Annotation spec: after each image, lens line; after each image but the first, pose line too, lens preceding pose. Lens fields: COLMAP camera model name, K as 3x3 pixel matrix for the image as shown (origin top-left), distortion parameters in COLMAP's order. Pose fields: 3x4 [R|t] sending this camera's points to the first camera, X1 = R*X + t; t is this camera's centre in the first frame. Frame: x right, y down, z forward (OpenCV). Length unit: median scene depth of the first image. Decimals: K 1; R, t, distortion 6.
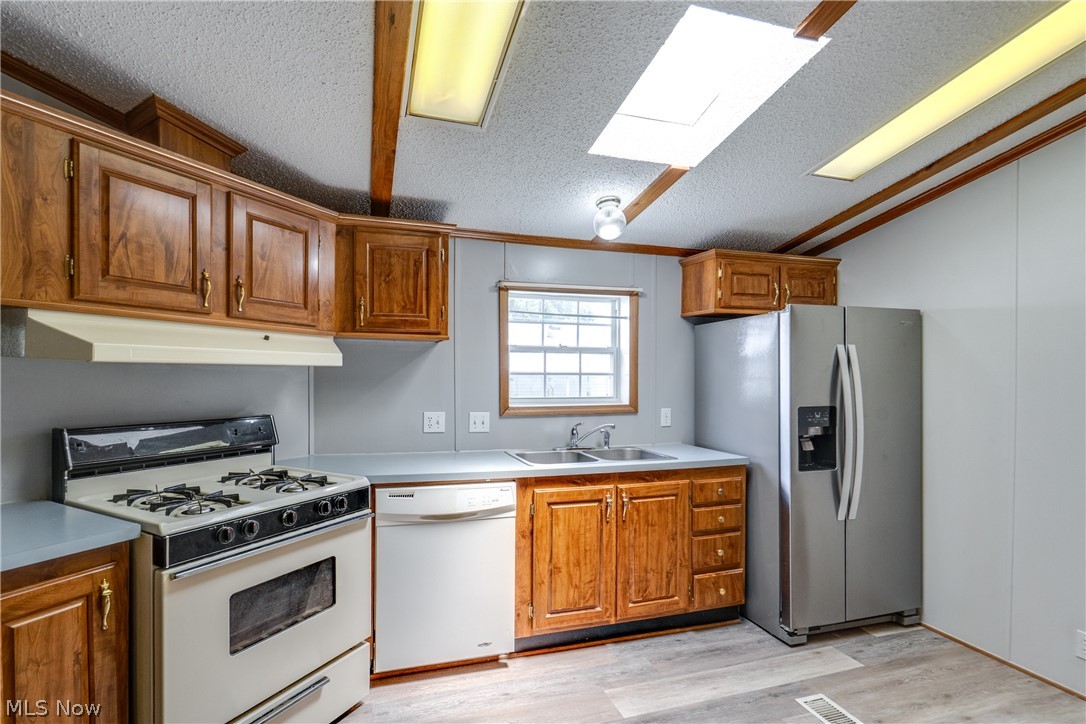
lens RADIAL K [[492.6, 0, 526.7], [0, 492.6, 381.0], [0, 0, 1]] dist [-0.004474, 0.002532]
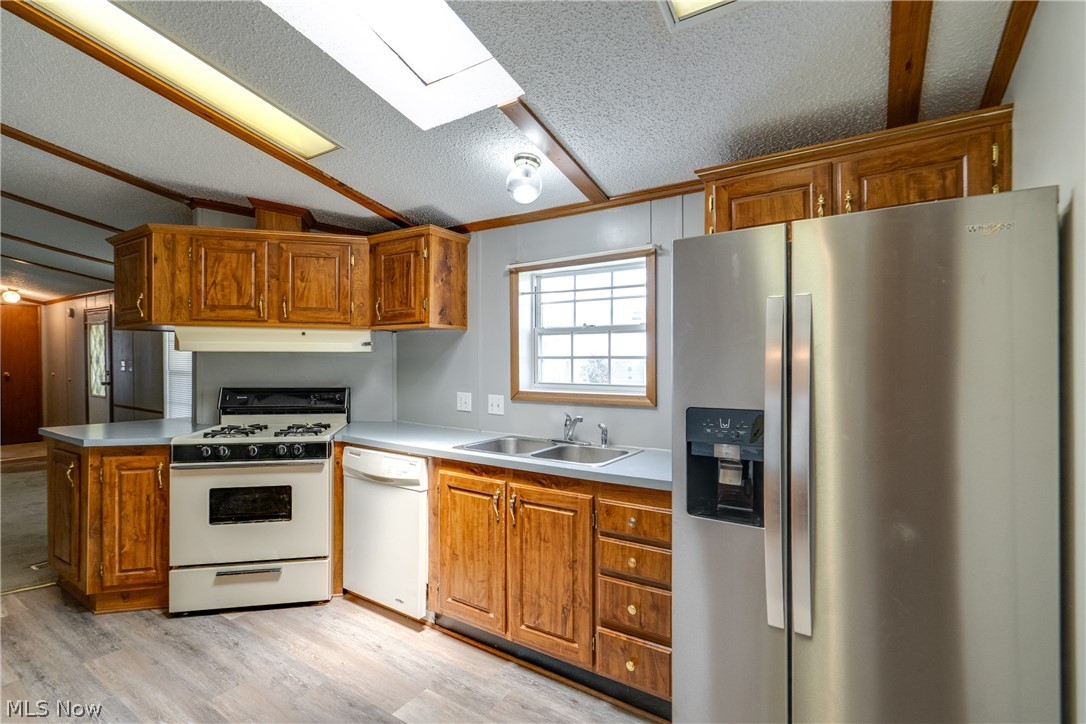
lens RADIAL K [[492.6, 0, 549.9], [0, 492.6, 366.7], [0, 0, 1]] dist [-0.004474, 0.002532]
pose [[0.660012, 0.004793, -0.751240, 0.925121], [-0.010725, 0.999938, -0.003043, 0.006926], [0.751178, 0.010066, 0.660022, 0.492630]]
